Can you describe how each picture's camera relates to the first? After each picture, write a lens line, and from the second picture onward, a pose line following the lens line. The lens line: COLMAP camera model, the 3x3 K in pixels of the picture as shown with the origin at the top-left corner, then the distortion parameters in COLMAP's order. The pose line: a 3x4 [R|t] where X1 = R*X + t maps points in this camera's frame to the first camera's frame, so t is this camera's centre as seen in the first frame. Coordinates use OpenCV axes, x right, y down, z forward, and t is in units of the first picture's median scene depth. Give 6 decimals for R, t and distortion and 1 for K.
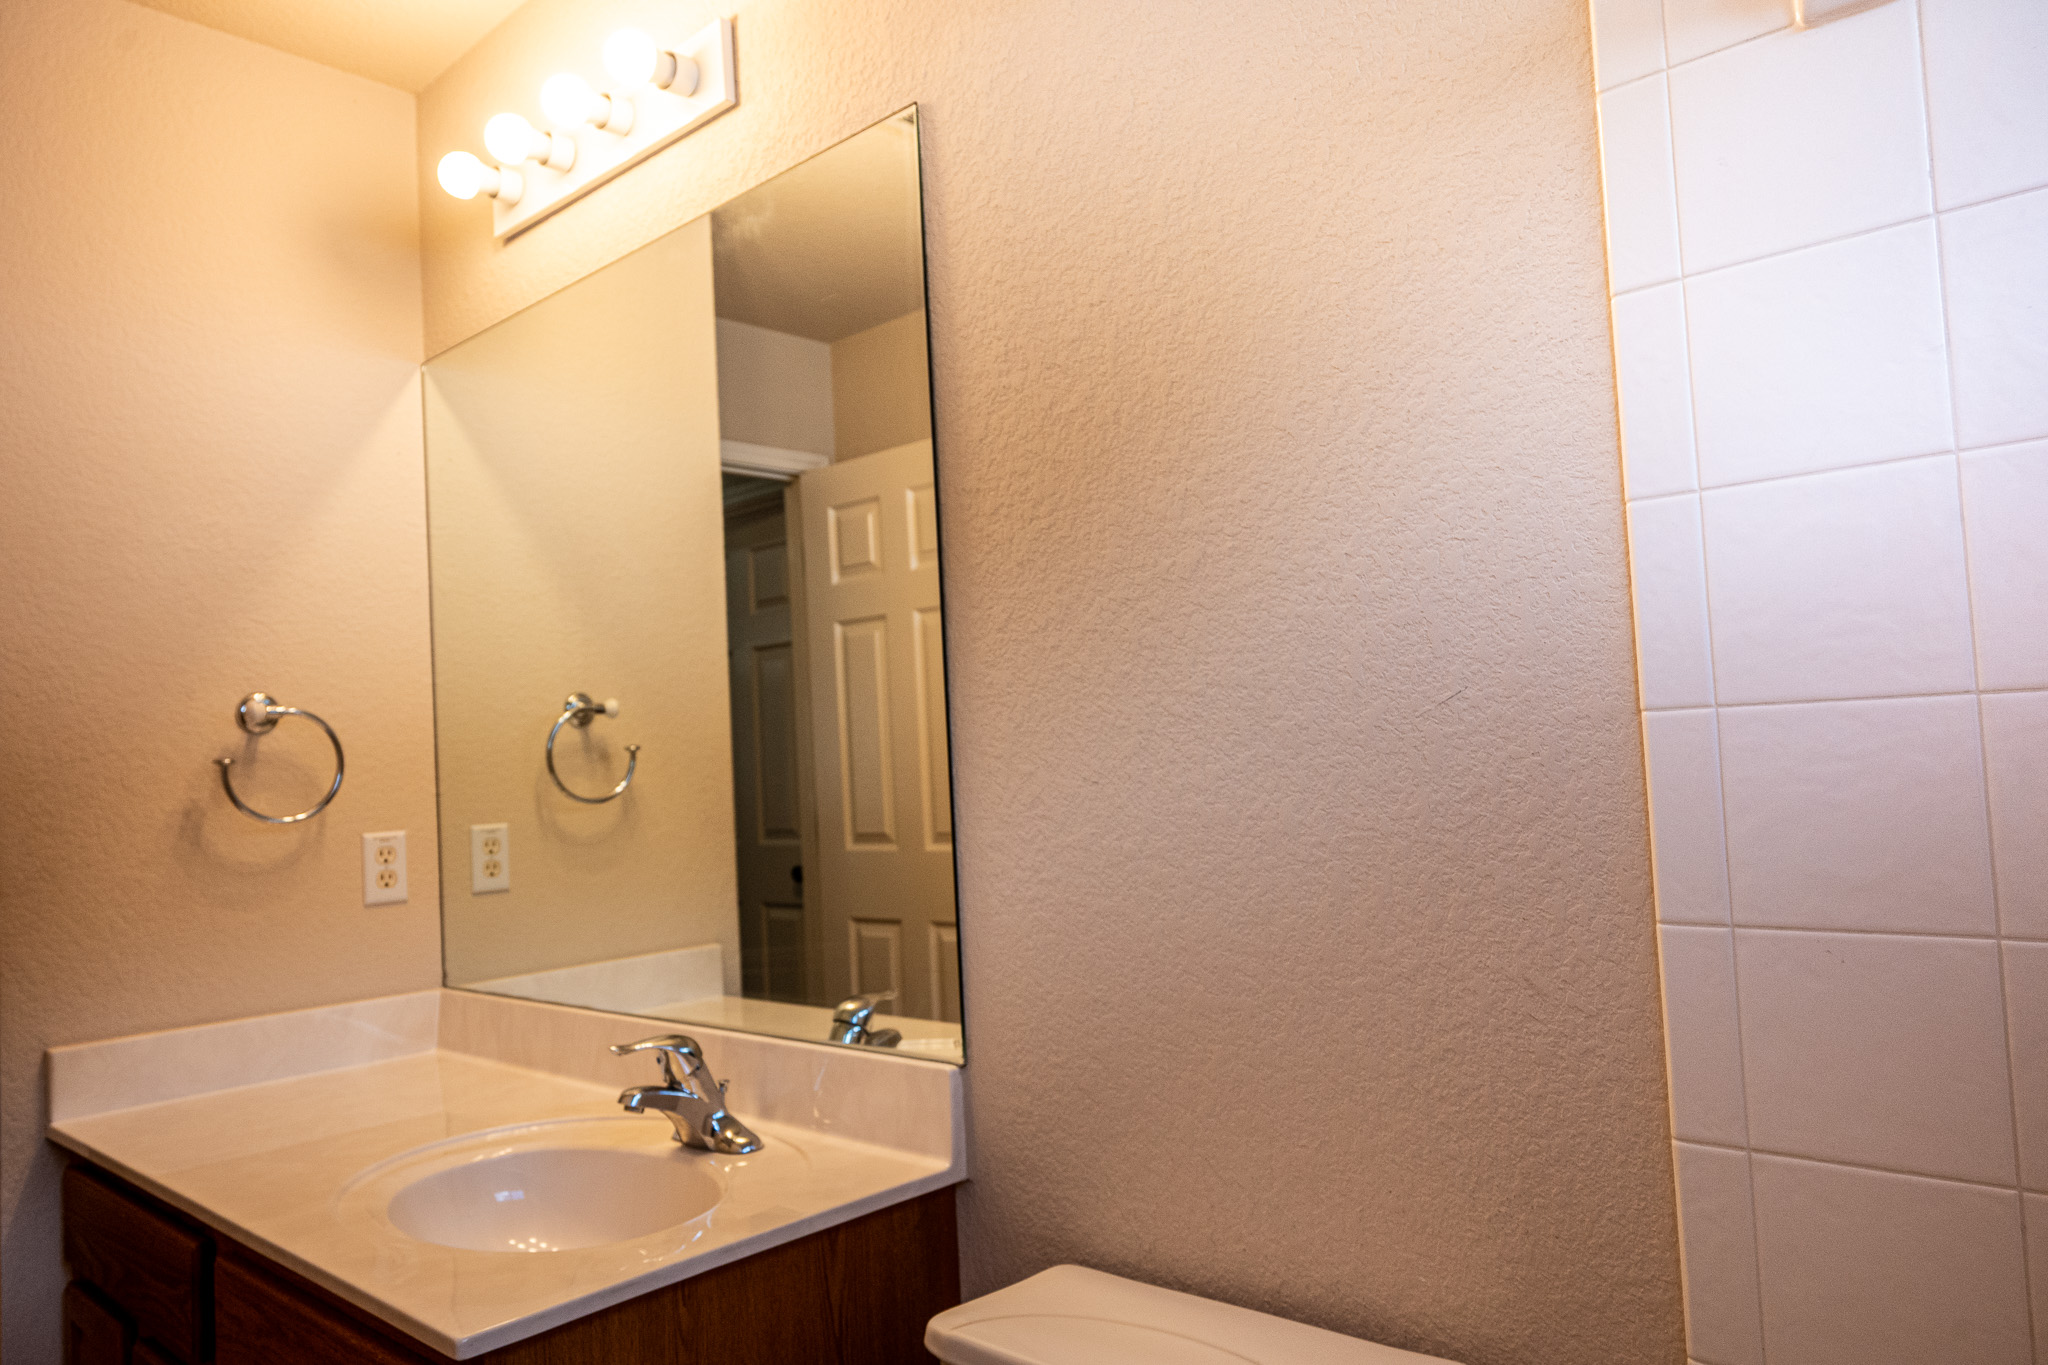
lens RADIAL K [[1387.6, 0, 1030.8], [0, 1387.6, 678.7], [0, 0, 1]] dist [0.000222, 0.005546]
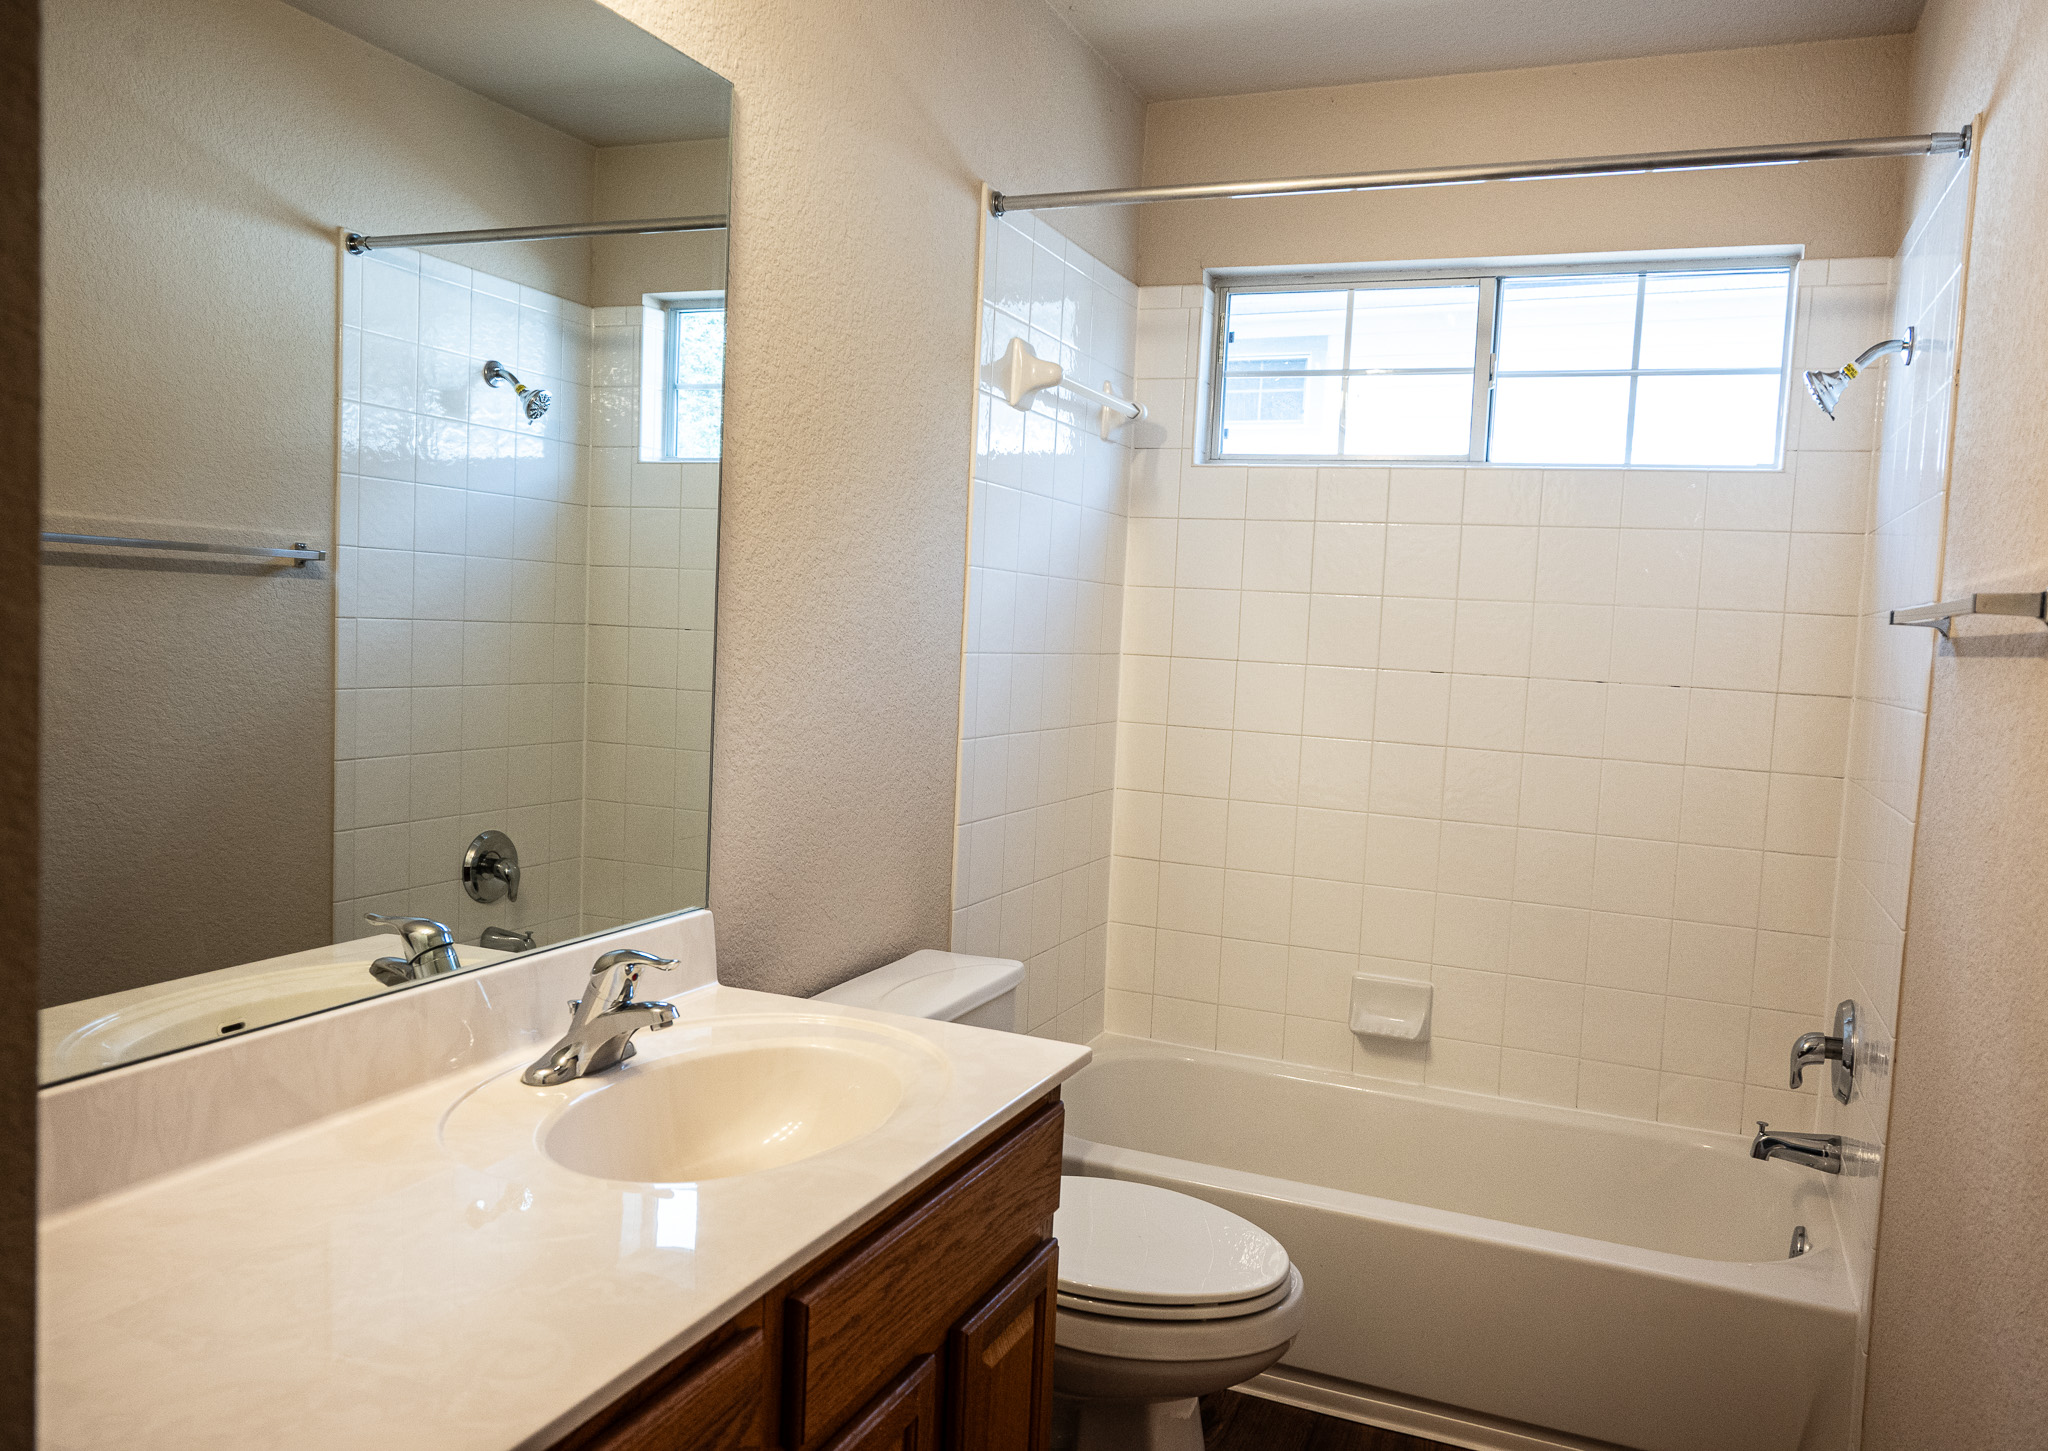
lens RADIAL K [[1540.9, 0, 1027.5], [0, 1540.9, 730.6], [0, 0, 1]] dist [0.002995, 0.001364]
pose [[-0.339086, -0.027977, 0.940339, -1.491198], [-0.080955, 0.996718, 0.000462, 0.103020], [-0.937266, -0.075968, -0.340238, 1.264574]]
